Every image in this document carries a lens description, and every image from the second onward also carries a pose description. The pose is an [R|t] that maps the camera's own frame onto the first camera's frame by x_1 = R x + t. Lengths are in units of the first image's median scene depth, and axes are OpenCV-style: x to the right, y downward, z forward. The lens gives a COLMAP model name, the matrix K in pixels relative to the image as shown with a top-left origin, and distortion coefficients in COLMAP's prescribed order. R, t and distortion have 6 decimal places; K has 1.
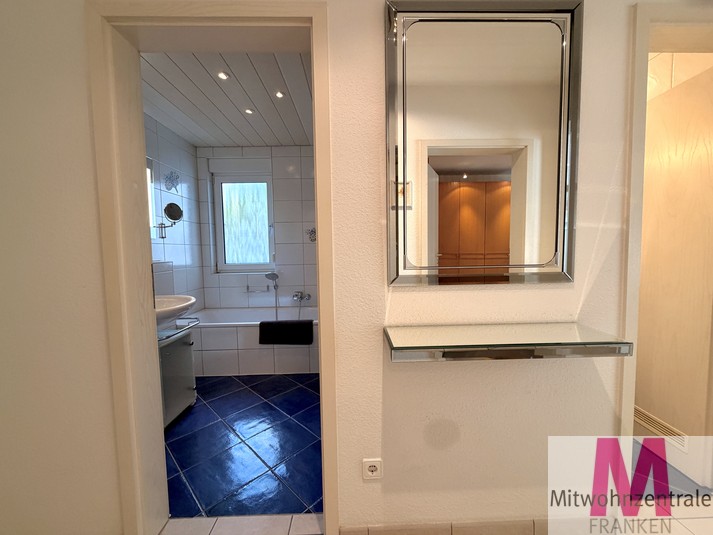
lens RADIAL K [[283.4, 0, 357.6], [0, 283.4, 268.9], [0, 0, 1]] dist [-0.000787, -0.000613]
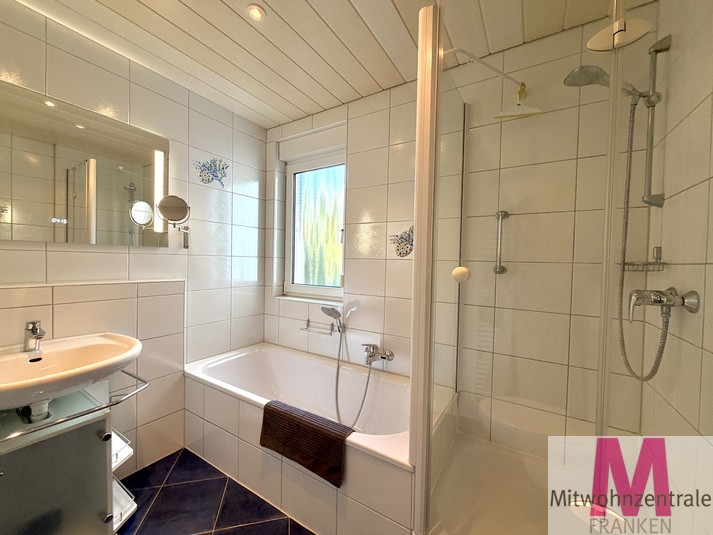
lens RADIAL K [[283.4, 0, 358.6], [0, 283.4, 266.8], [0, 0, 1]] dist [-0.000787, -0.000613]
pose [[0.839185, 0.047847, -0.541737, 0.071353], [-0.071653, 0.997166, -0.022923, -0.059647], [0.539105, 0.058054, 0.840235, 0.505388]]
